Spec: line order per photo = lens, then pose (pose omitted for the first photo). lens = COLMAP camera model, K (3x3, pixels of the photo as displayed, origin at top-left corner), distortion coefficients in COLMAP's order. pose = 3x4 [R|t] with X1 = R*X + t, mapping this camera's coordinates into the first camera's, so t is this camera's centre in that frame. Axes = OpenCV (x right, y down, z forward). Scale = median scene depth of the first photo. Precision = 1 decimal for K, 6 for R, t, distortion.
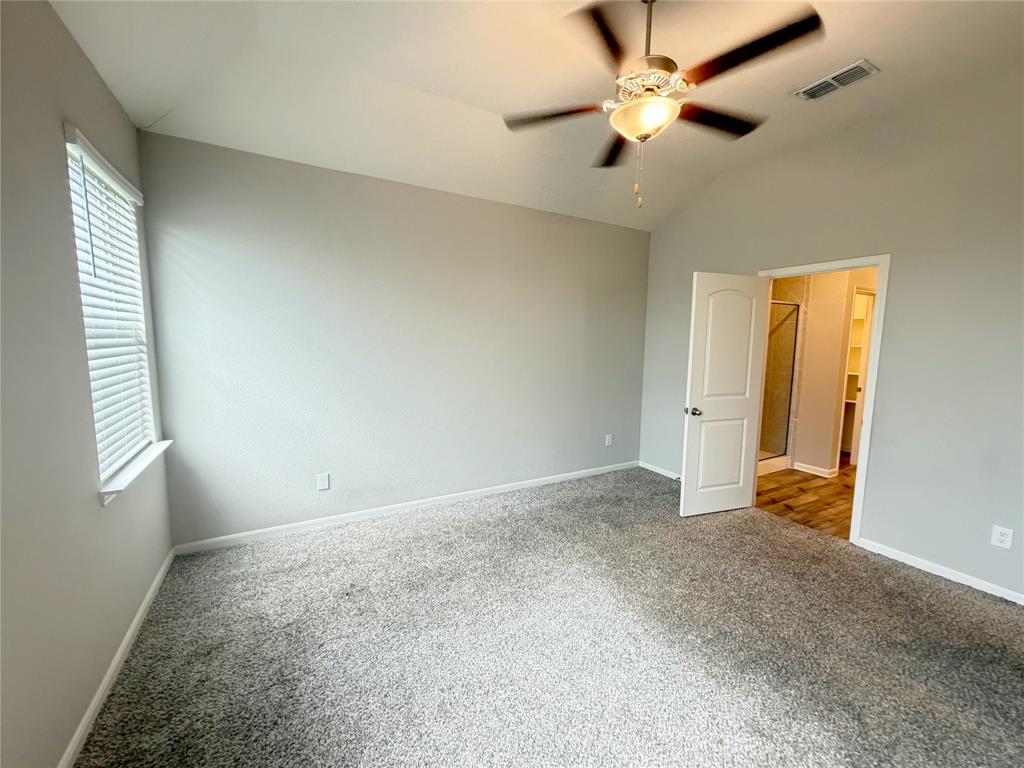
lens RADIAL K [[406.5, 0, 510.8], [0, 406.5, 385.2], [0, 0, 1]] dist [-0.000589, 0.000366]
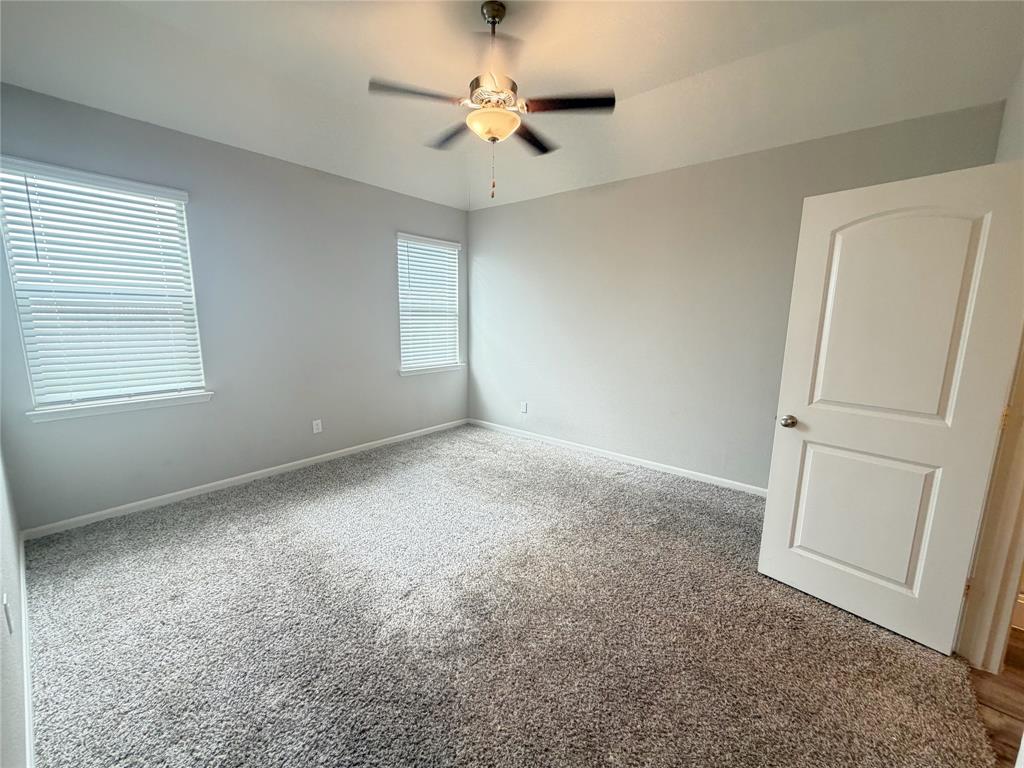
lens RADIAL K [[406.5, 0, 510.8], [0, 406.5, 385.2], [0, 0, 1]] dist [-0.000589, 0.000366]
pose [[0.360636, 0.147637, -0.920948, 0.898461], [-0.114615, 0.986924, 0.113331, -0.014143], [0.925638, 0.064683, 0.372842, 0.360556]]
